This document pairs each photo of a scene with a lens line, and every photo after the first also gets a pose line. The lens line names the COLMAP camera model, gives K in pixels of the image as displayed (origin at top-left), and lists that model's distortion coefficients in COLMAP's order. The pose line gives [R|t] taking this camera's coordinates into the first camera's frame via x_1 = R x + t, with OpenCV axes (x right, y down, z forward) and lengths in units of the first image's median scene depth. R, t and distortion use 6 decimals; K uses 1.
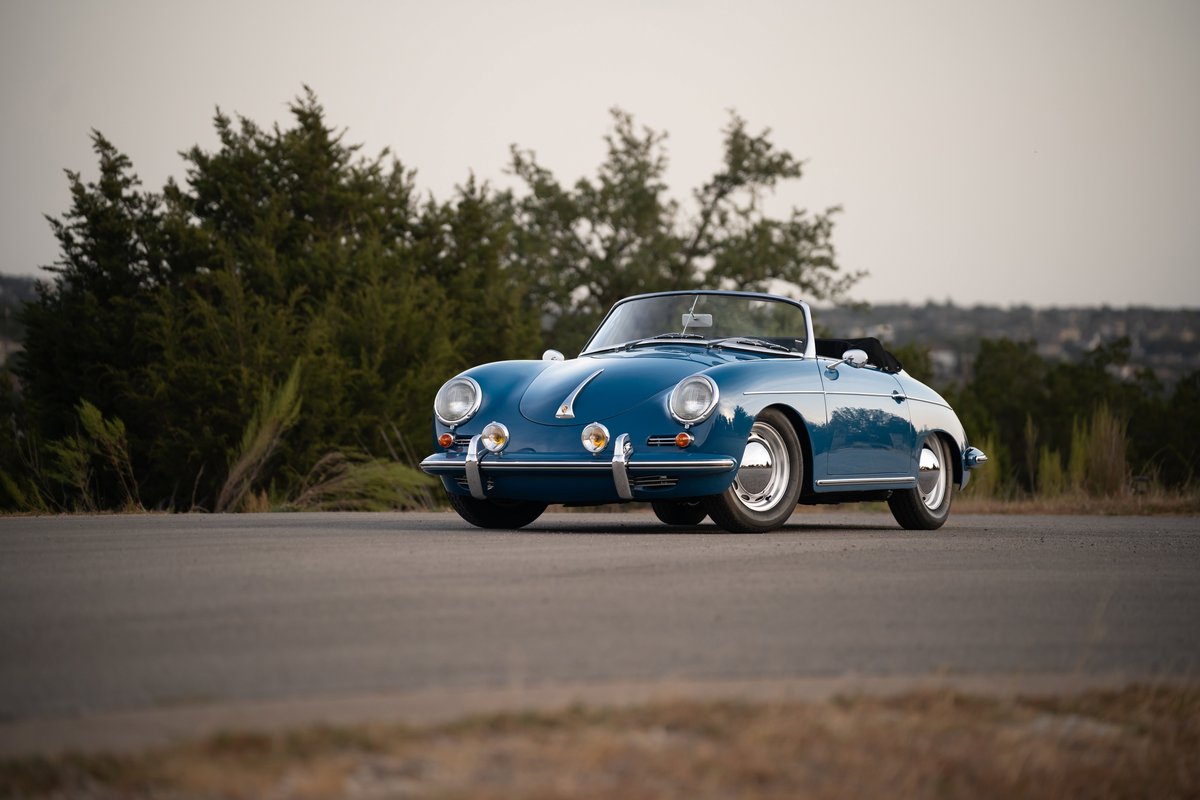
lens RADIAL K [[5221.5, 0, 600.0], [0, 5221.5, 400.0], [0, 0, 1]] dist [2.330904, 3.123179]
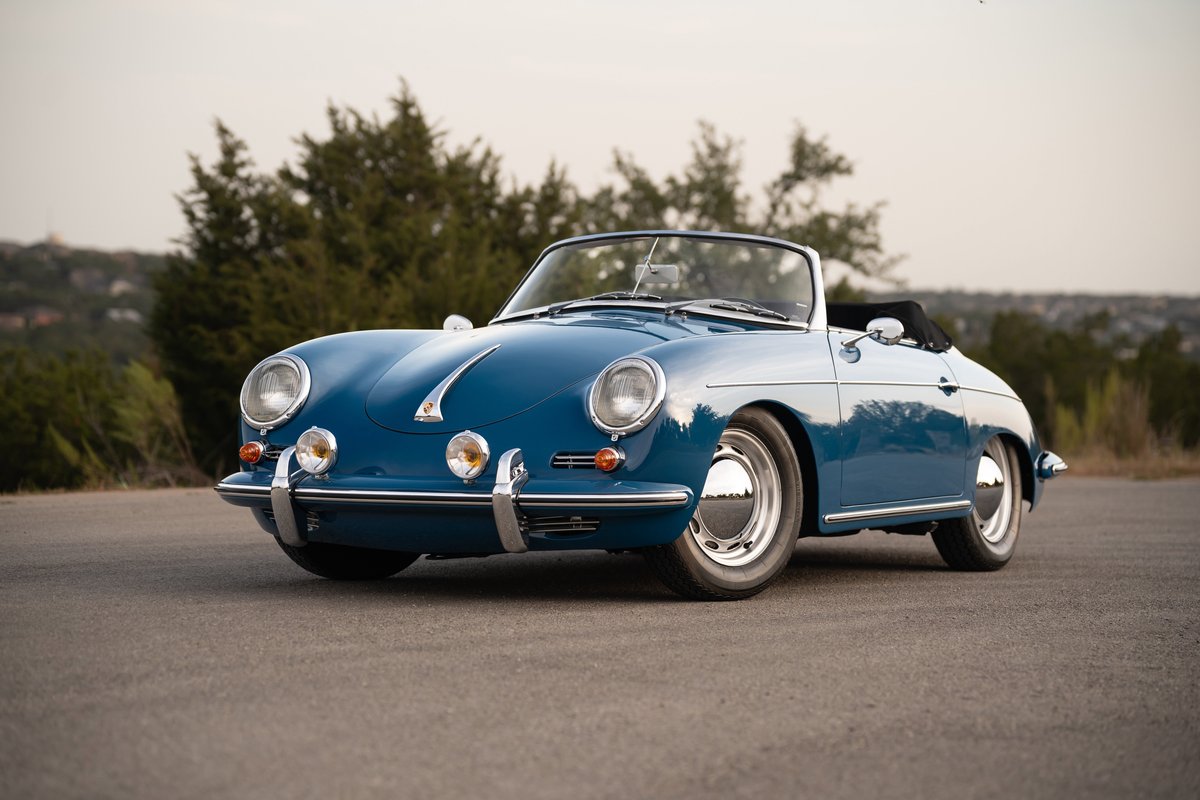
lens RADIAL K [[3213.0, 0, 600.0], [0, 3213.0, 400.0], [0, 0, 1]] dist [0.943901, 0.095016]
pose [[0.999013, 0.008578, -0.043580, 0.018692], [-0.007880, 0.999839, 0.016149, -0.003376], [0.043712, -0.015790, 0.998919, 0.360334]]
